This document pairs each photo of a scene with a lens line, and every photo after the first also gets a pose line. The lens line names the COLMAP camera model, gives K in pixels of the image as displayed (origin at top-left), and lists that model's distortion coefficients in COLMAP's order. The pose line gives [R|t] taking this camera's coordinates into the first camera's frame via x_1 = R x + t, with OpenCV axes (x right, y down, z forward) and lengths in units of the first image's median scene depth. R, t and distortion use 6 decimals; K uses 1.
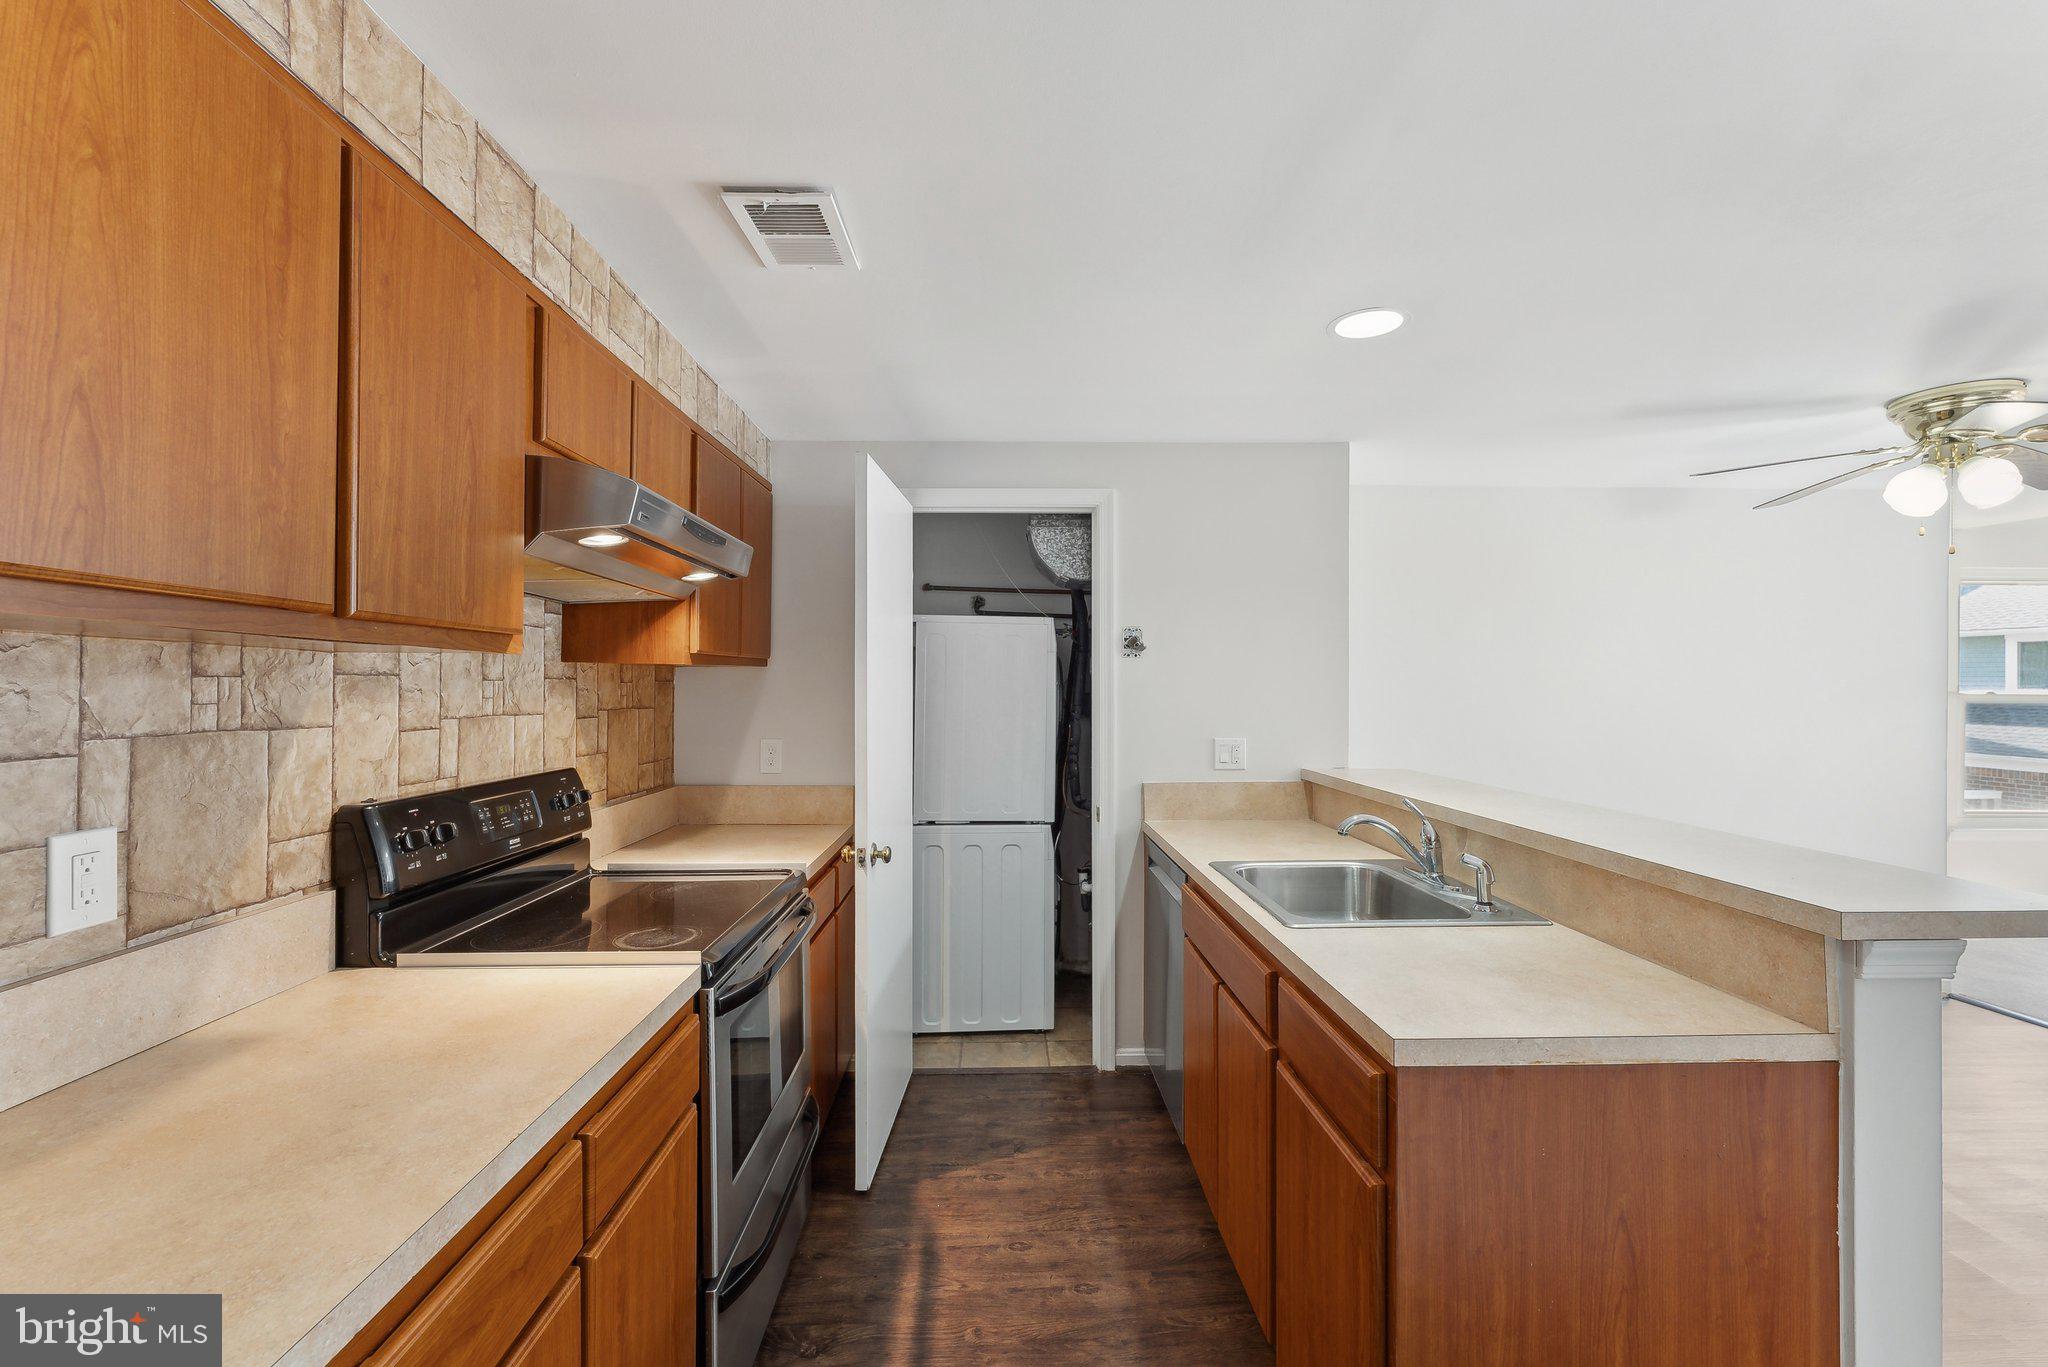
lens RADIAL K [[849.8, 0, 1026.6], [0, 849.8, 679.7], [0, 0, 1]] dist [0.002576, 0.000024]
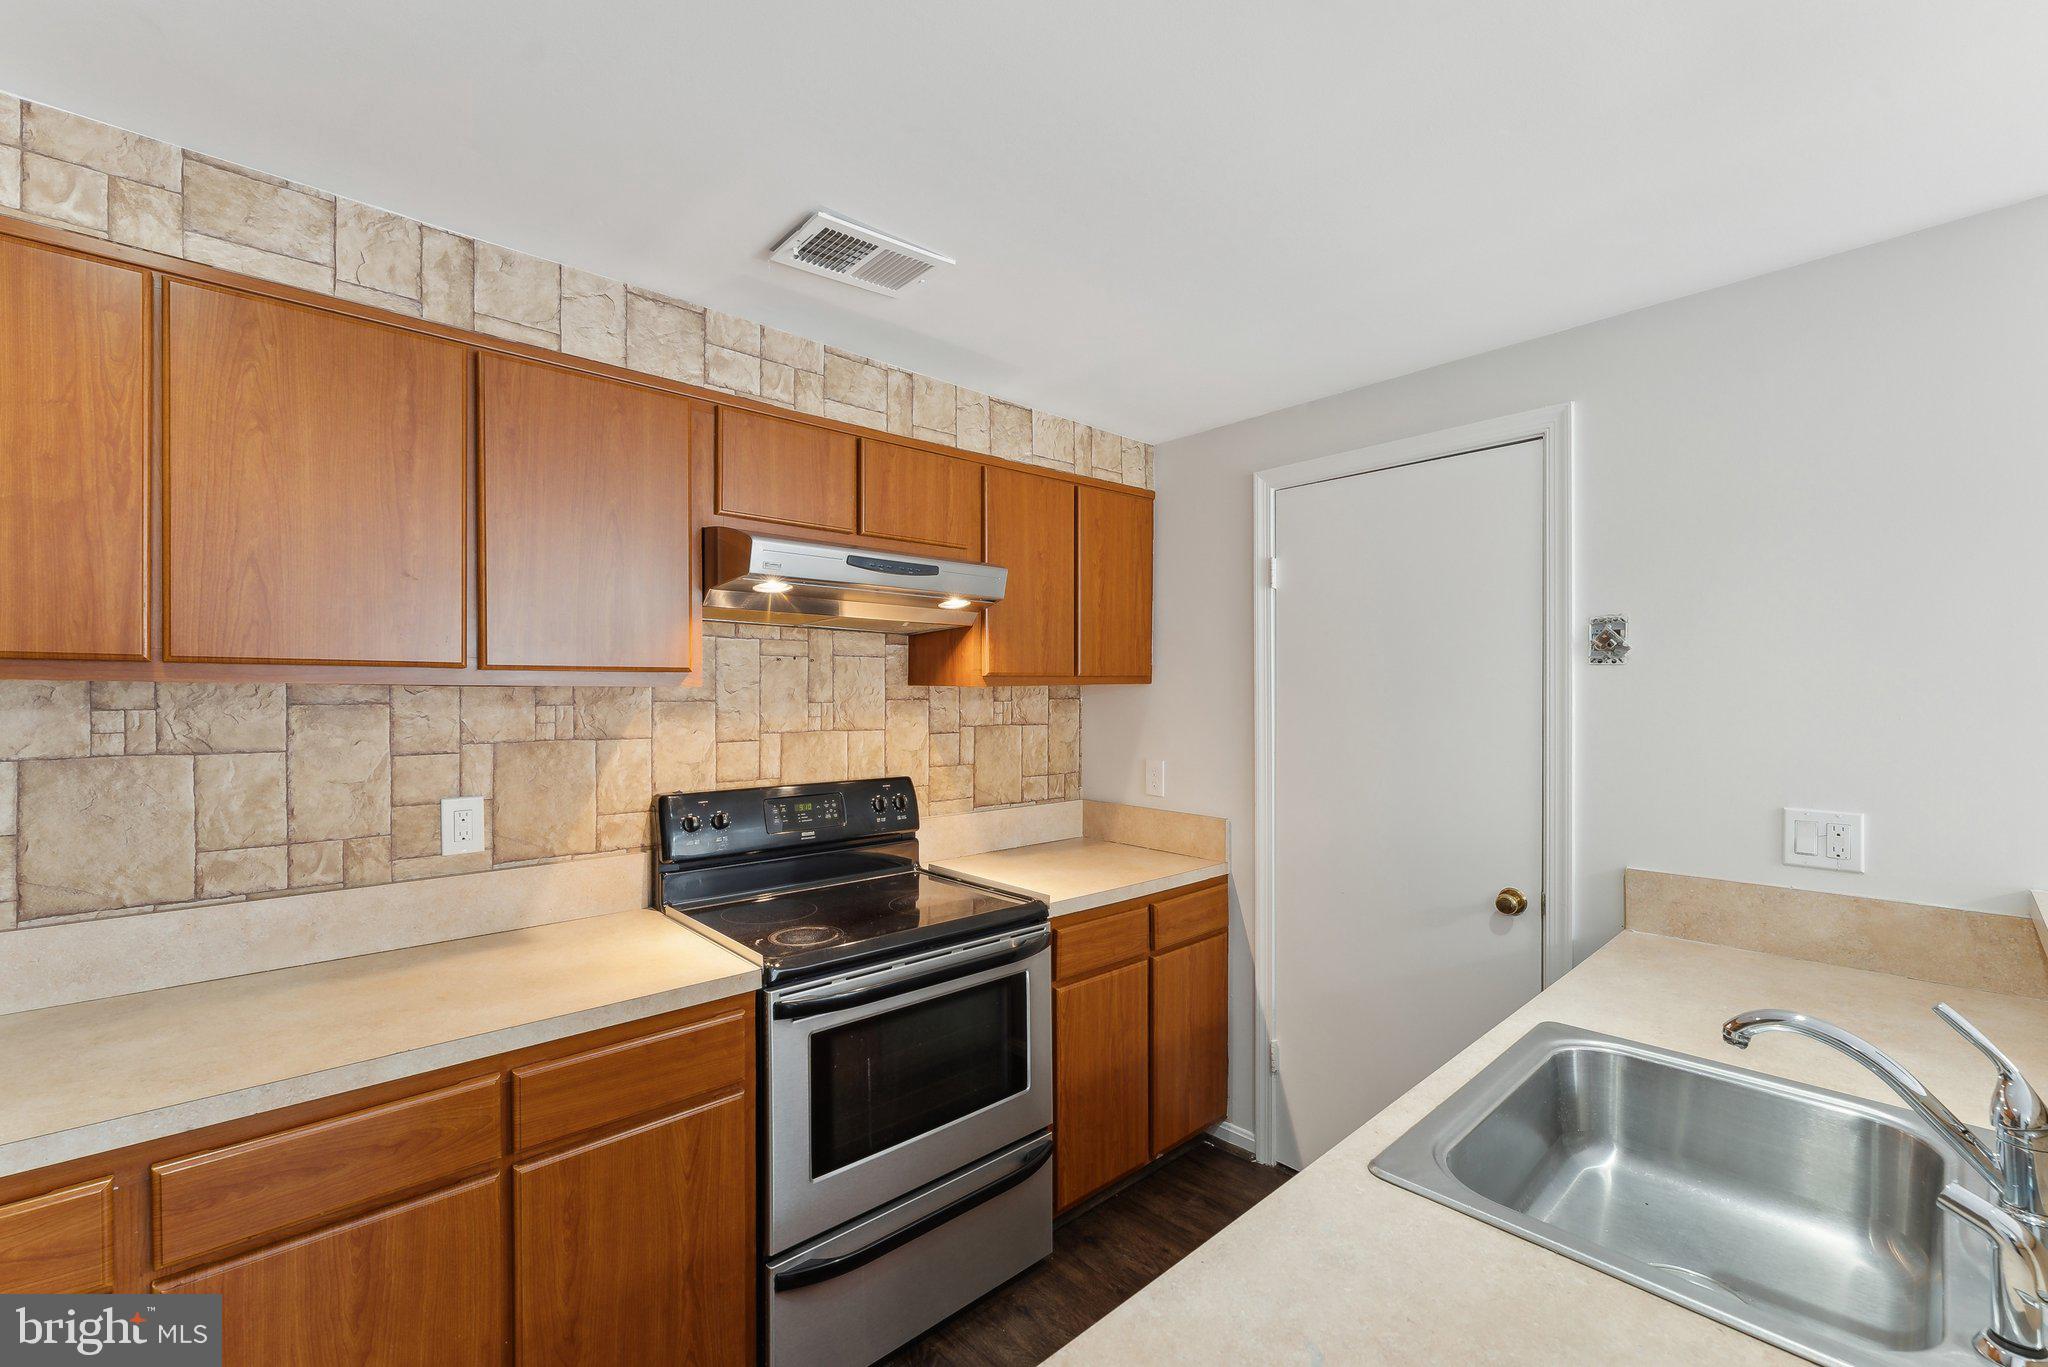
lens RADIAL K [[849.8, 0, 1021.7], [0, 849.8, 695.0], [0, 0, 1]] dist [0.002576, 0.000024]
pose [[0.639906, 0.002725, -0.768448, 0.684623], [0.007896, 0.999918, 0.010121, -0.027266], [0.768413, -0.012544, 0.639832, 0.564068]]
